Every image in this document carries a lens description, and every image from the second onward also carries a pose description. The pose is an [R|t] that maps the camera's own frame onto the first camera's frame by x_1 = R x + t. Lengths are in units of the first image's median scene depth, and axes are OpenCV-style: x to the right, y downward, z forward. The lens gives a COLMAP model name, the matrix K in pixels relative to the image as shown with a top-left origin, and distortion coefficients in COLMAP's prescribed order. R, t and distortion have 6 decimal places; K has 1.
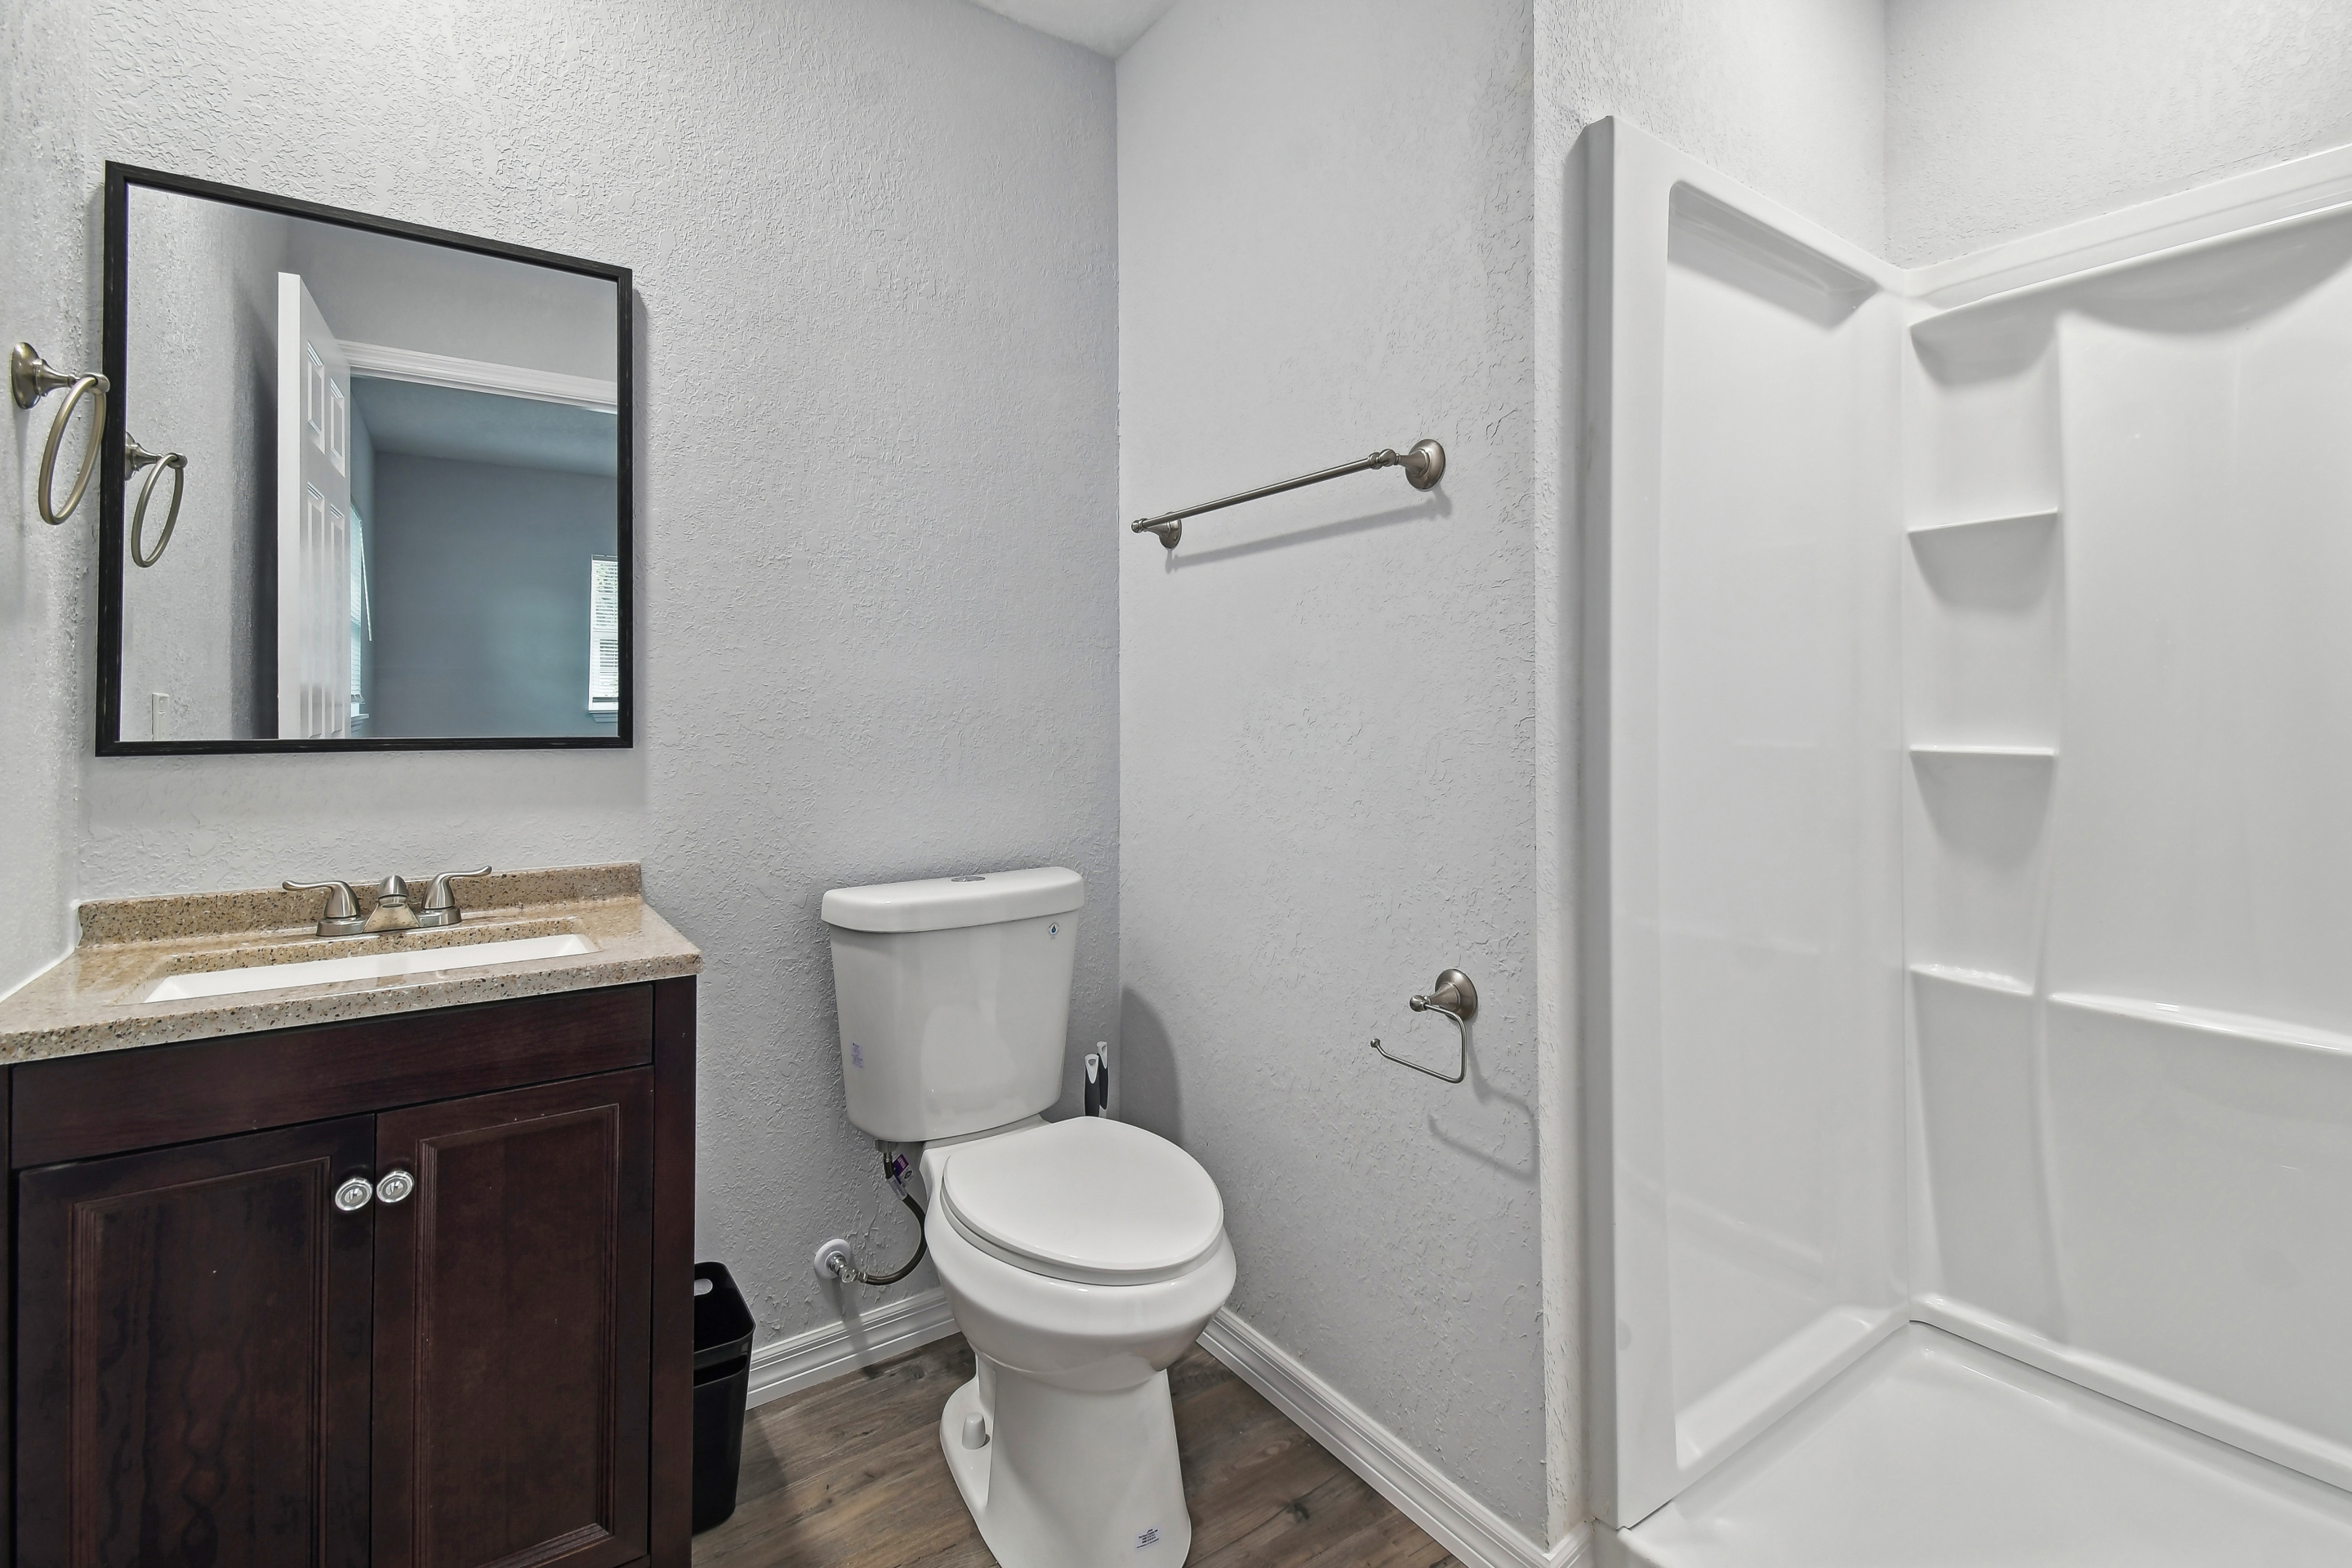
lens RADIAL K [[1062.3, 0, 1185.2], [0, 1062.3, 702.4], [0, 0, 1]] dist [0.042872, -0.023819]
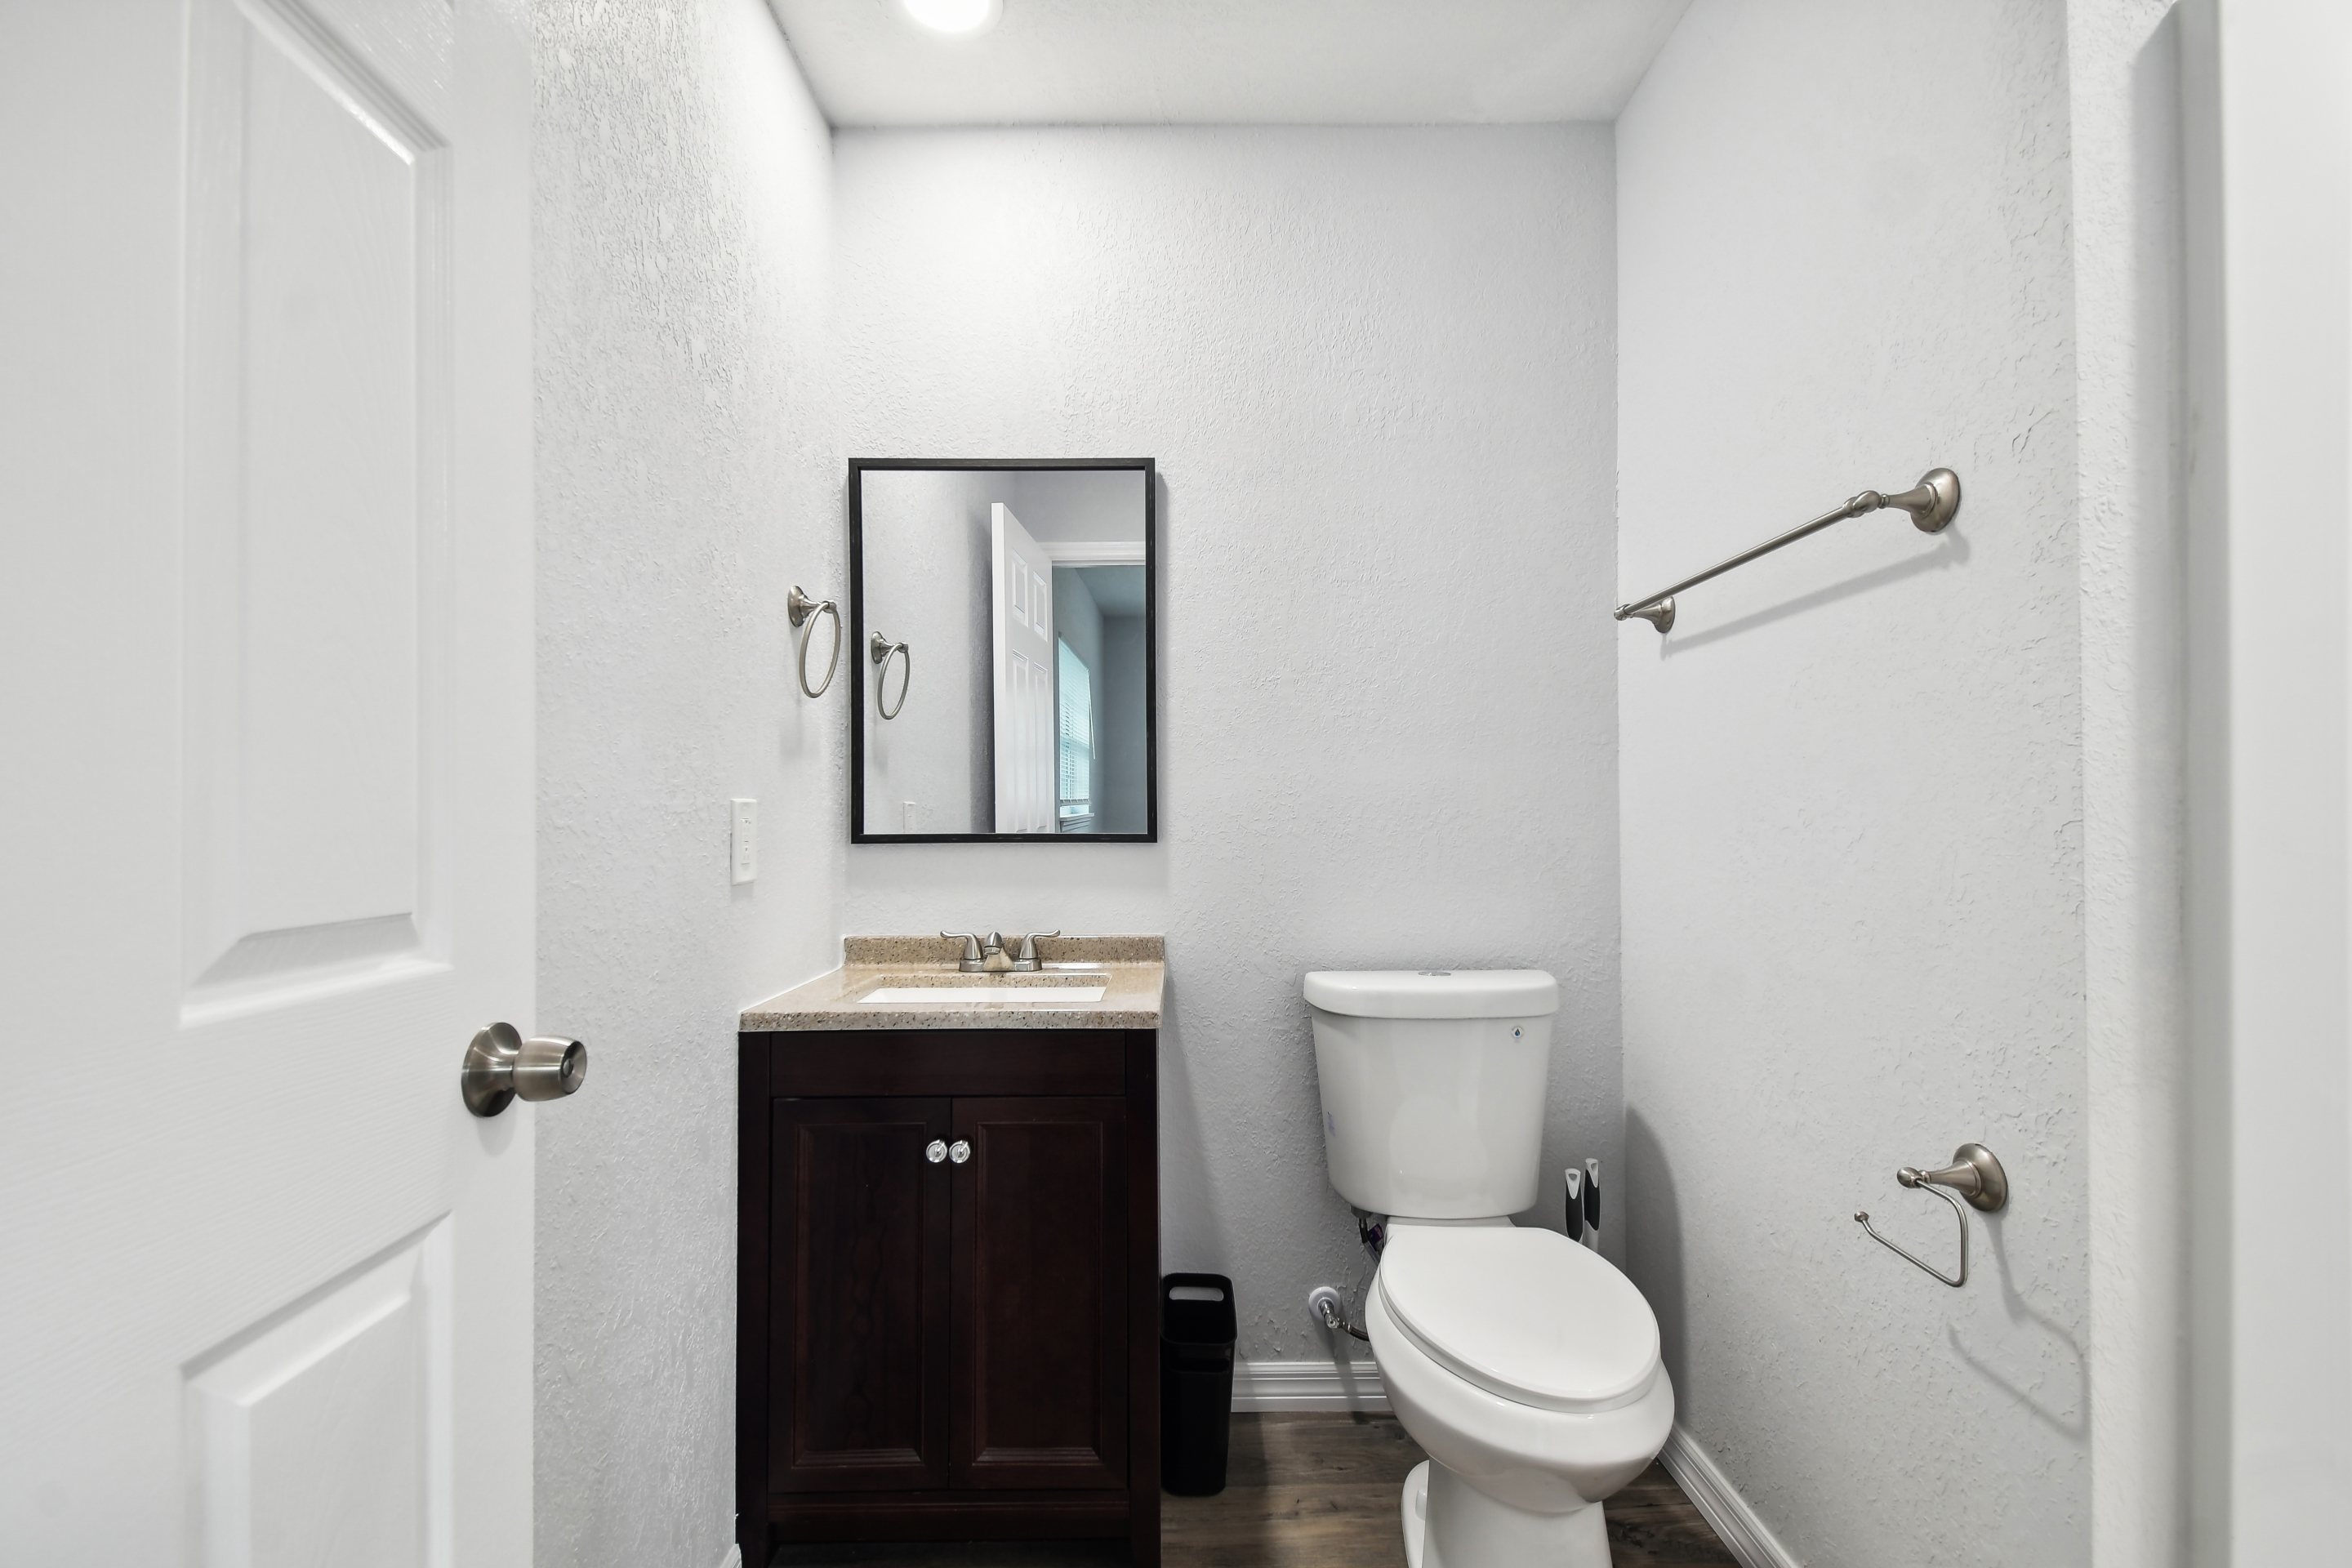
lens RADIAL K [[1027.2, 0, 1181.0], [0, 1027.2, 800.3], [0, 0, 1]] dist [0.039442, -0.023133]
pose [[0.820368, -0.008661, -0.571770, 0.206192], [0.009021, 0.999957, -0.002205, -0.004079], [0.571765, -0.003349, 0.820411, 0.043893]]
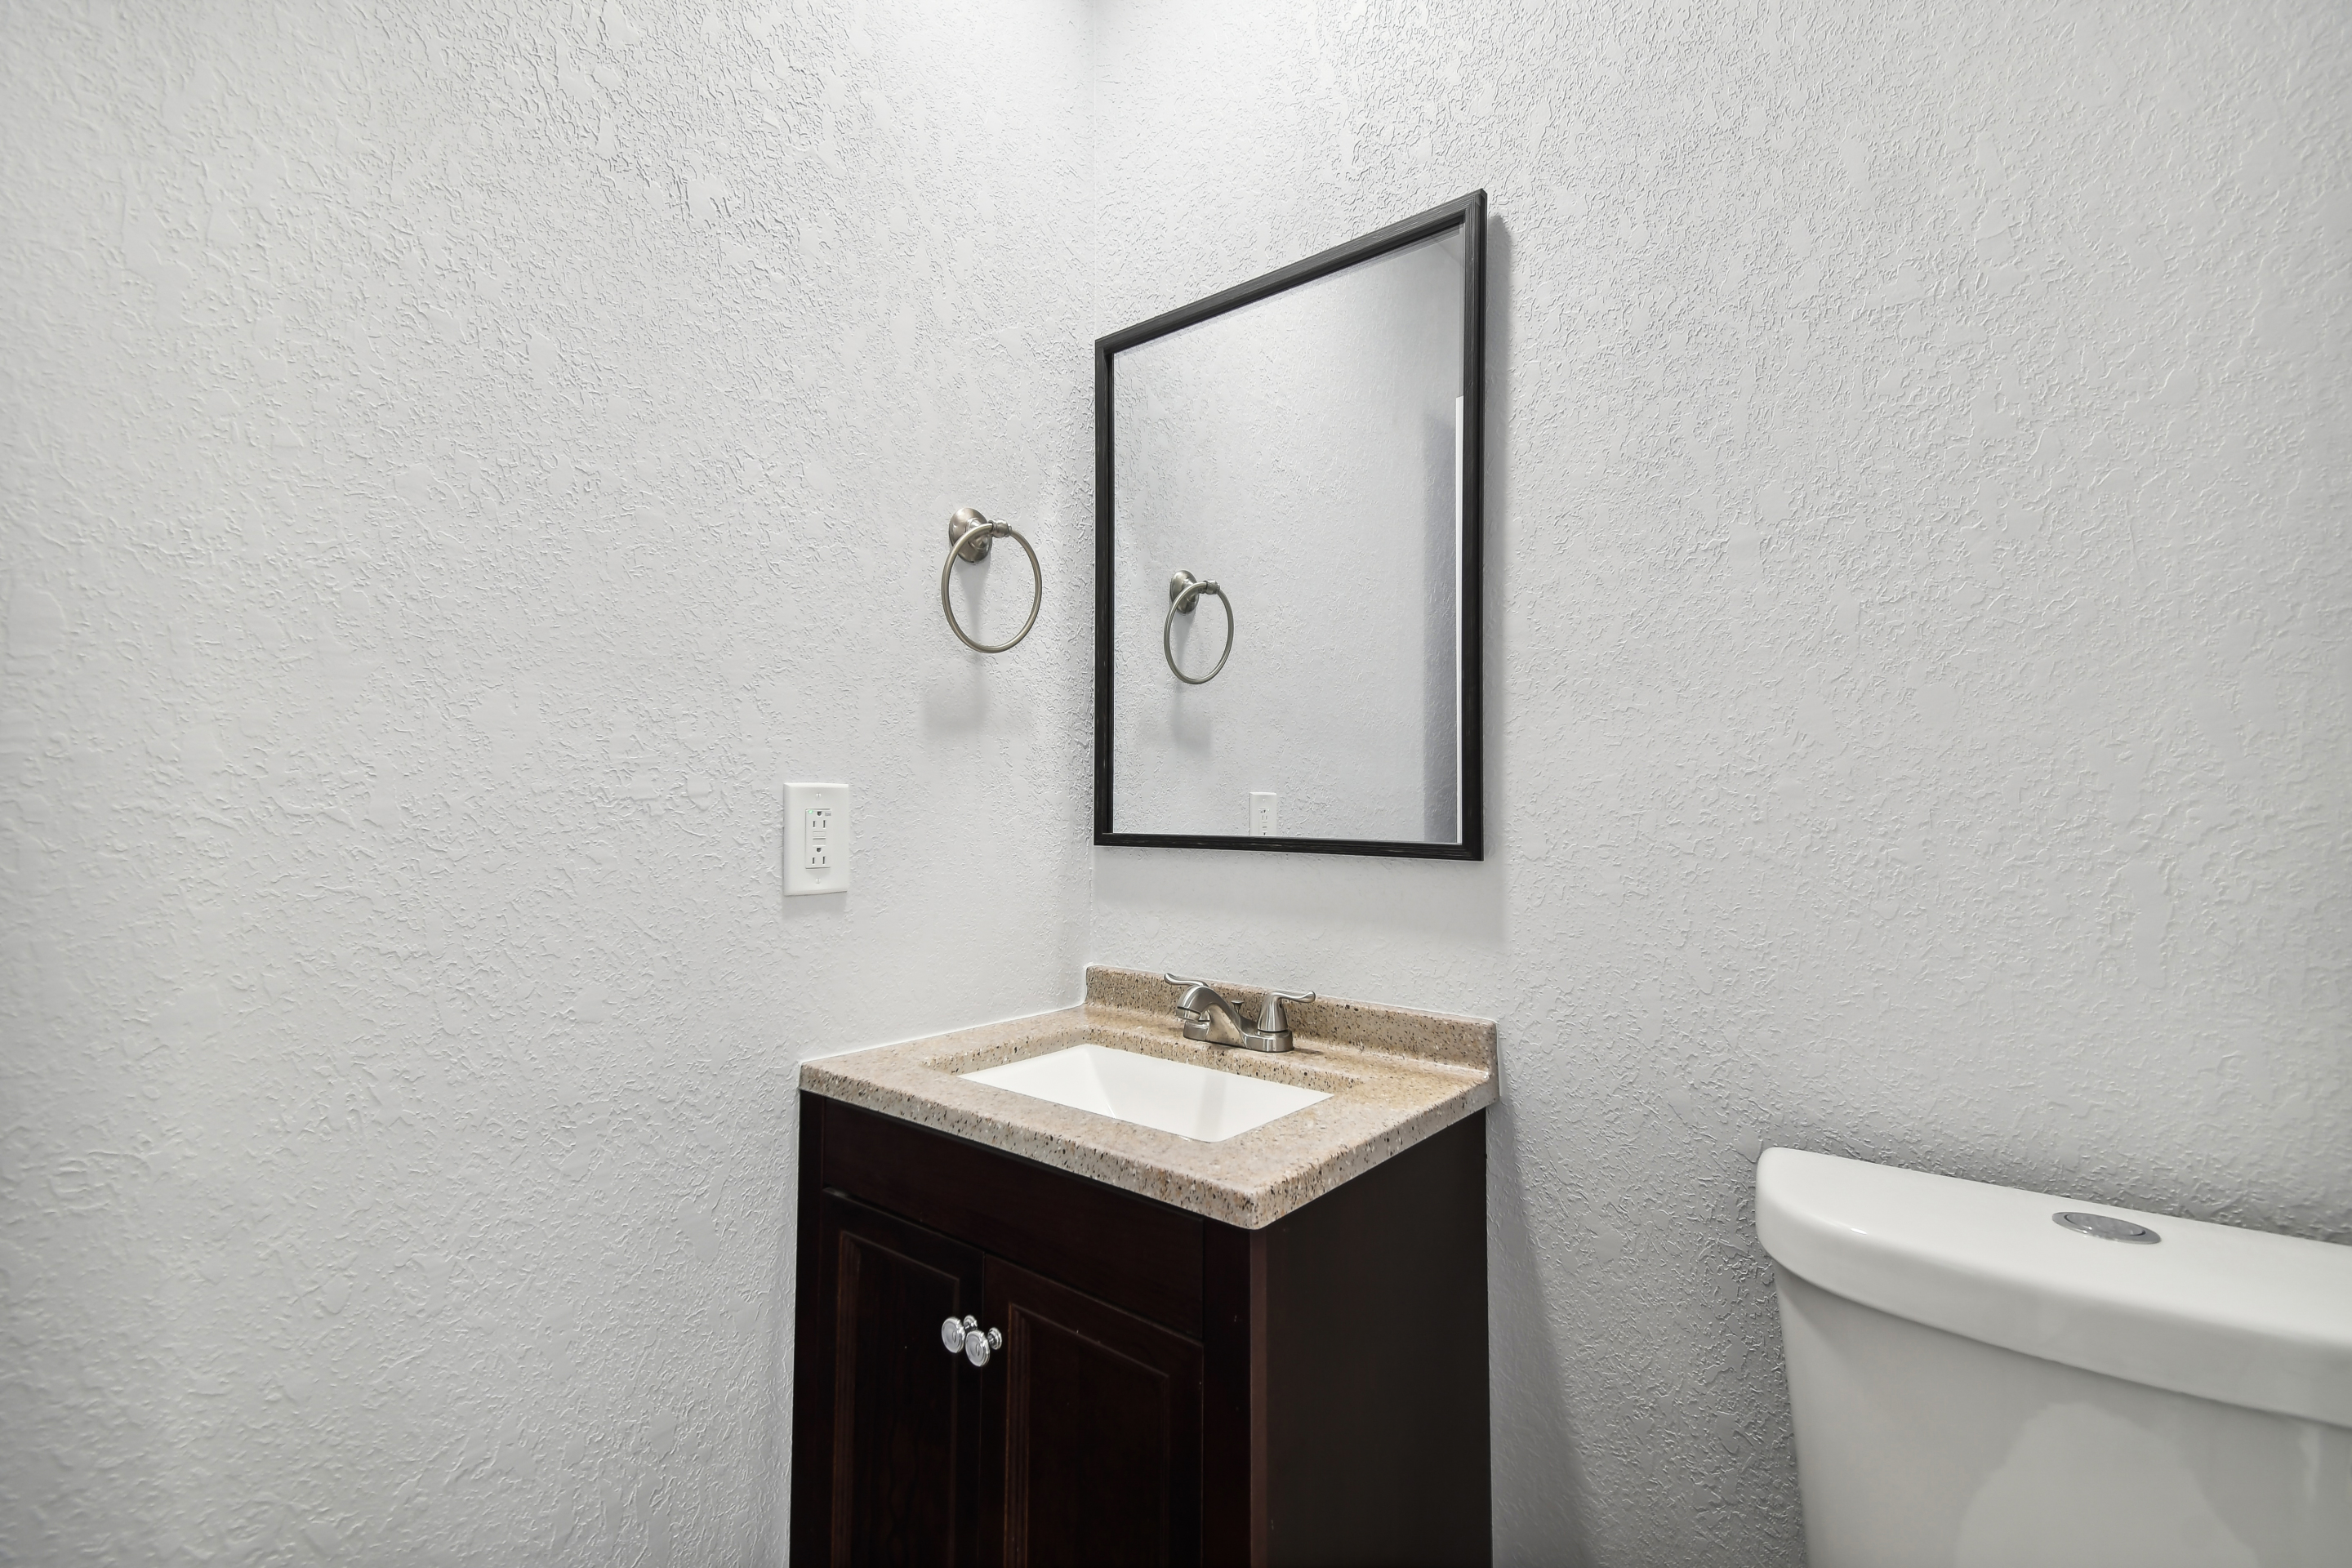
lens RADIAL K [[1027.2, 0, 1181.0], [0, 1027.2, 800.3], [0, 0, 1]] dist [0.039442, -0.023133]
pose [[0.286460, -0.004458, -0.958082, 0.094630], [0.002540, 0.999989, -0.003894, 0.004922], [0.958089, -0.001318, 0.286469, 0.670976]]
